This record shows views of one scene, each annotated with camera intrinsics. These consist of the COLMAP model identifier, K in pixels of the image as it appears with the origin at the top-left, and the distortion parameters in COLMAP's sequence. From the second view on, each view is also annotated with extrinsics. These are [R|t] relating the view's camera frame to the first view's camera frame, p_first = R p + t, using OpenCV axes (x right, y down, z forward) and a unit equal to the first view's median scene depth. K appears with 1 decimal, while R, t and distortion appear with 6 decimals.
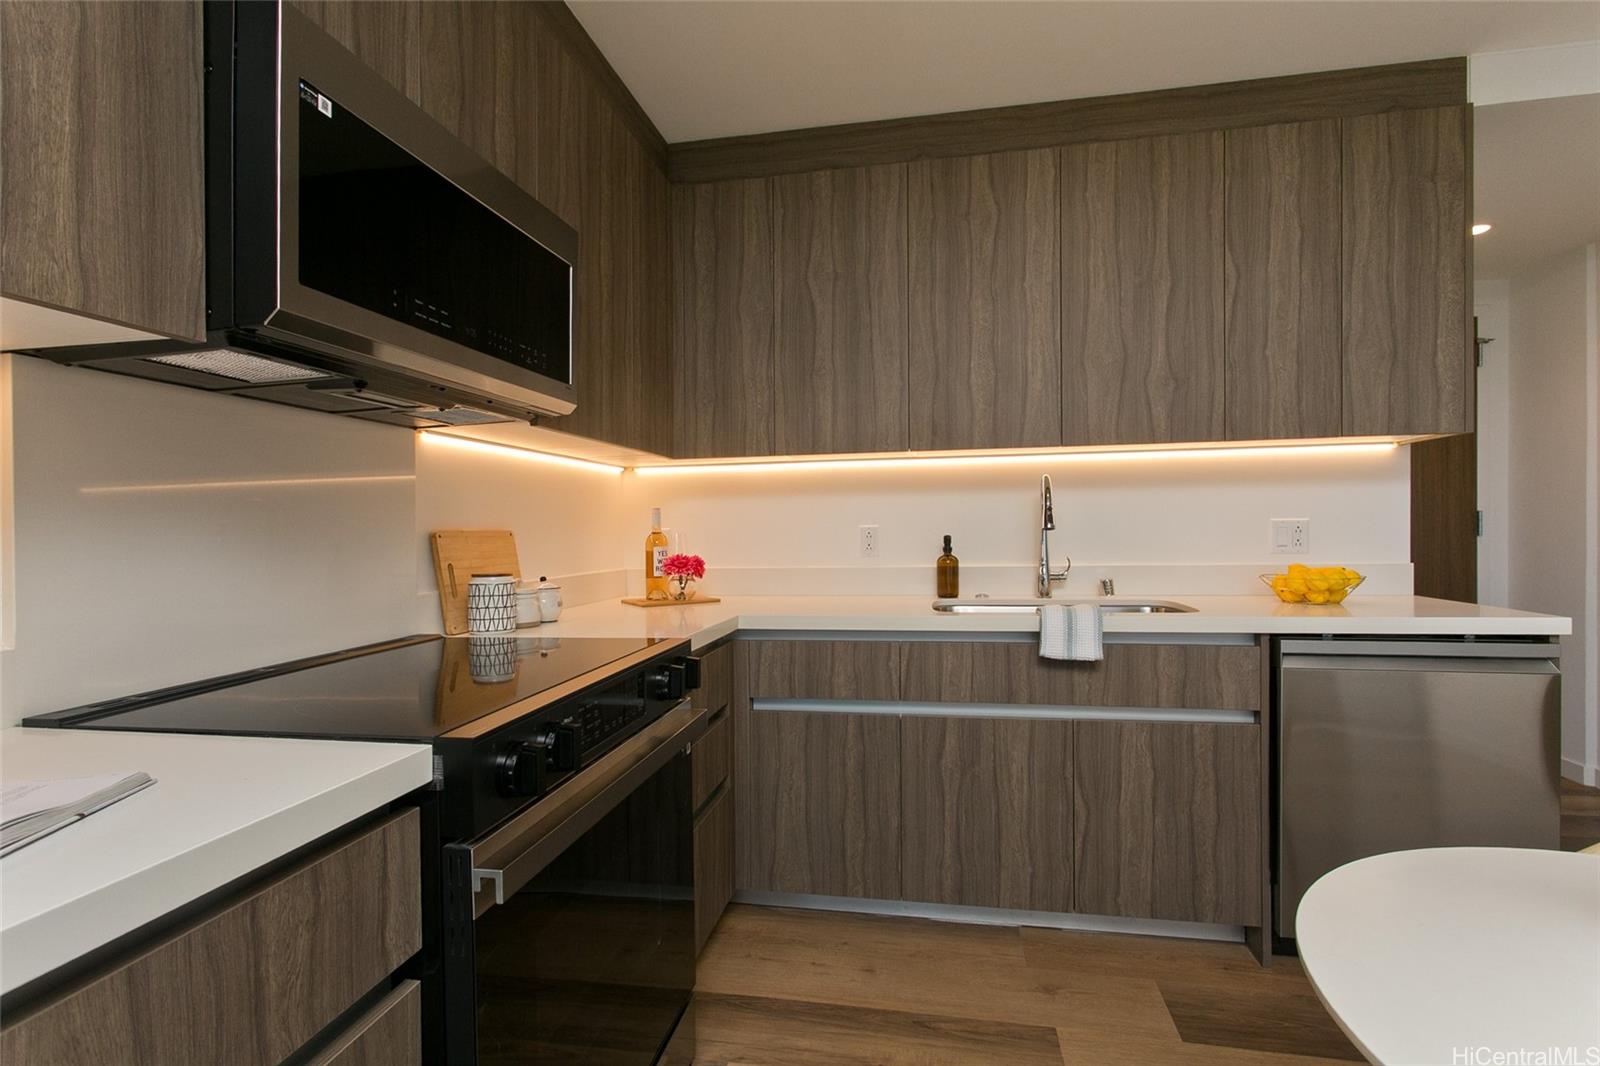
lens RADIAL K [[763.0, 0, 806.6], [0, 763.0, 527.5], [0, 0, 1]] dist [0.005999, 0.000181]
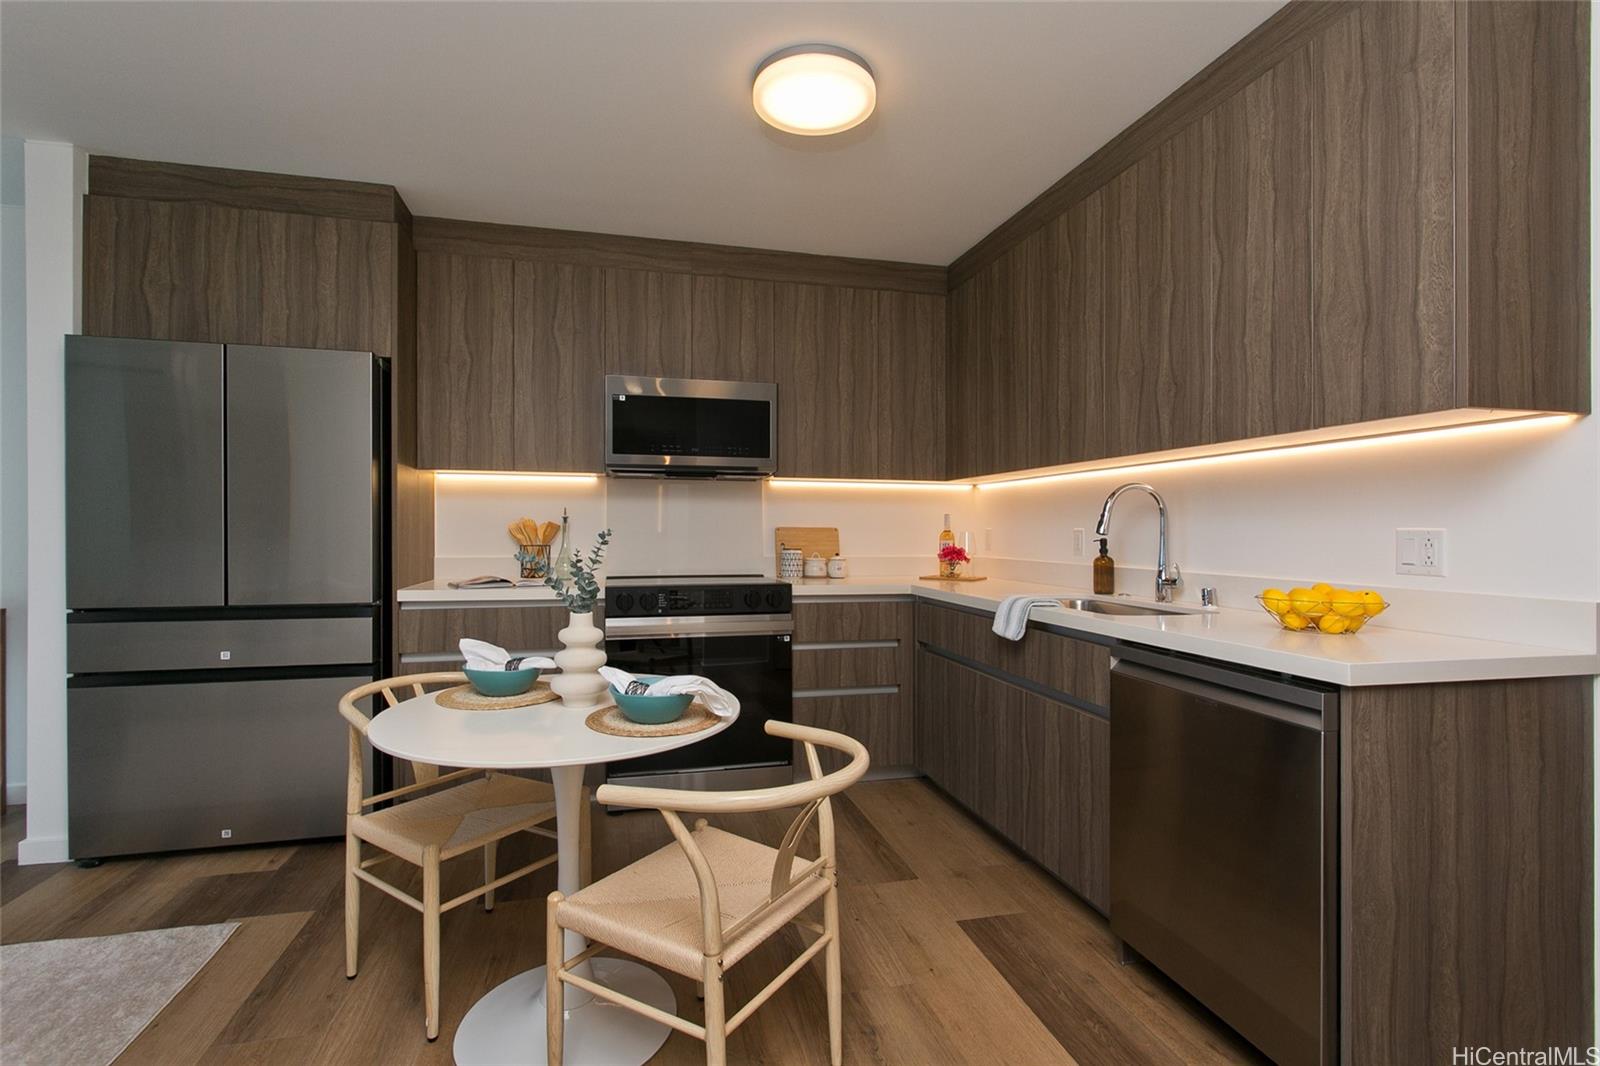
lens RADIAL K [[763.0, 0, 798.6], [0, 763.0, 524.2], [0, 0, 1]] dist [0.005999, 0.000181]
pose [[0.404414, 0.010130, -0.914520, 1.219281], [-0.009159, 0.999933, 0.007025, -0.016737], [0.914530, 0.005535, 0.404480, 0.165647]]
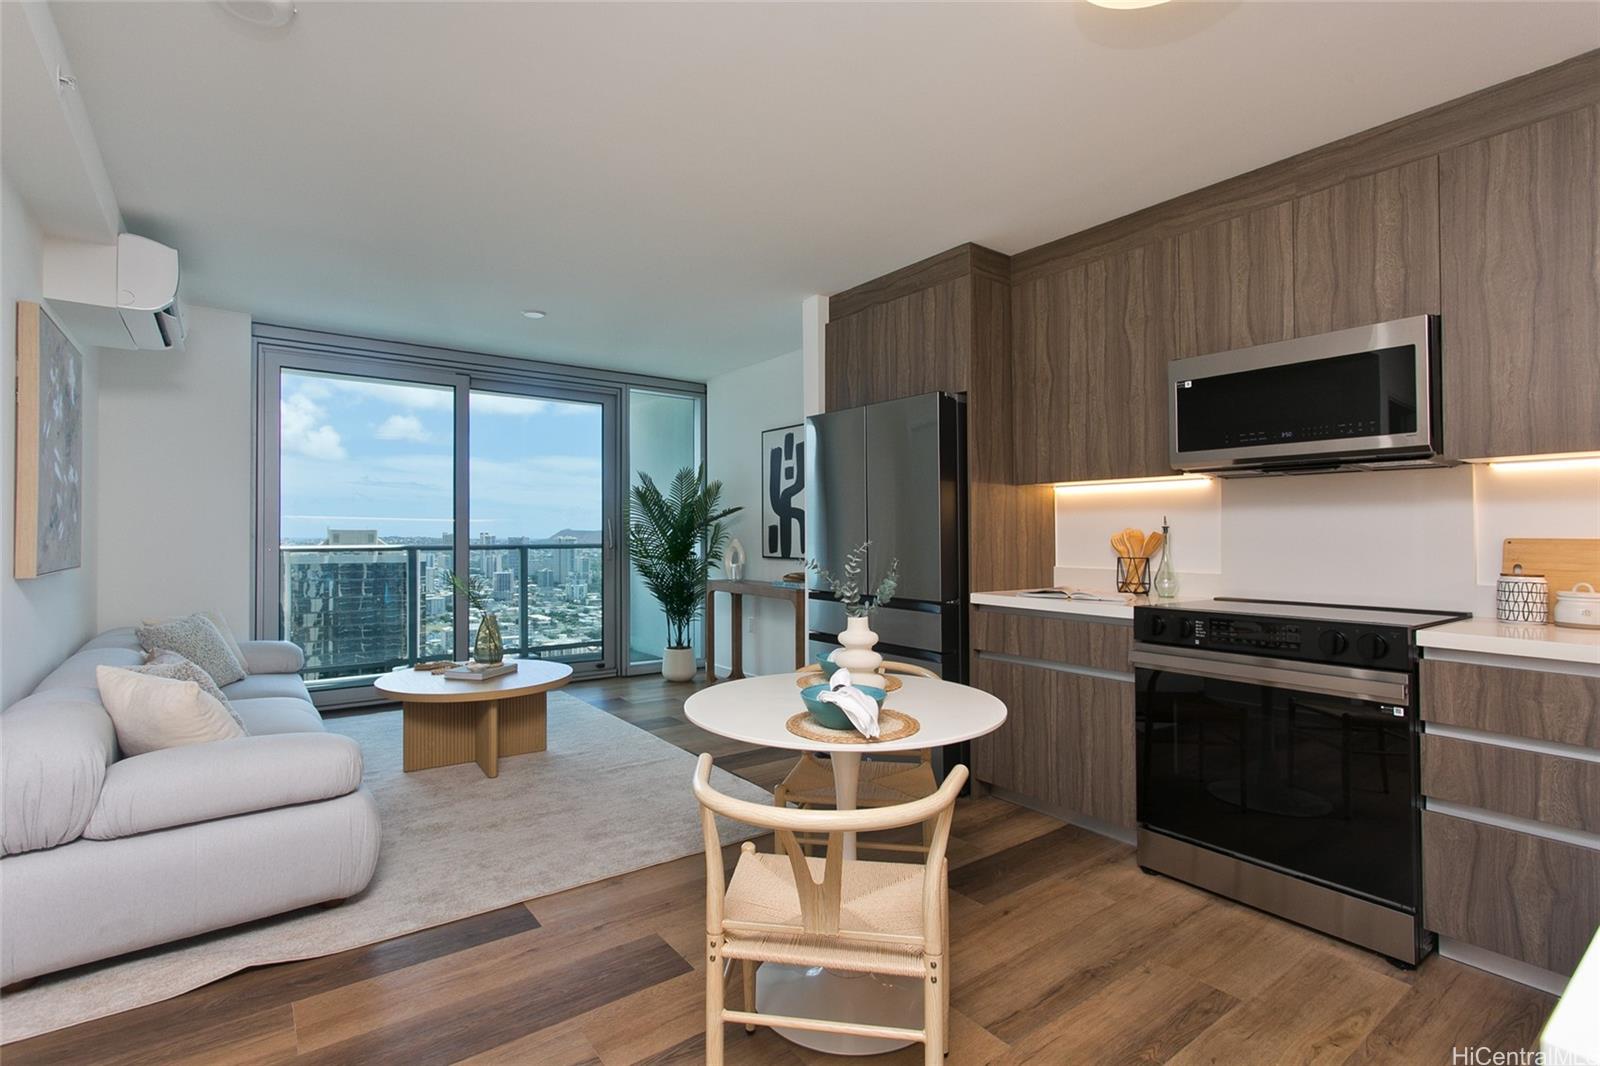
lens RADIAL K [[763.0, 0, 811.0], [0, 763.0, 522.0], [0, 0, 1]] dist [0.005999, 0.000181]
pose [[-0.680679, -0.006103, -0.732556, 1.051966], [0.002322, 0.999942, -0.010488, -0.011372], [0.732578, -0.008839, -0.680626, 0.849736]]
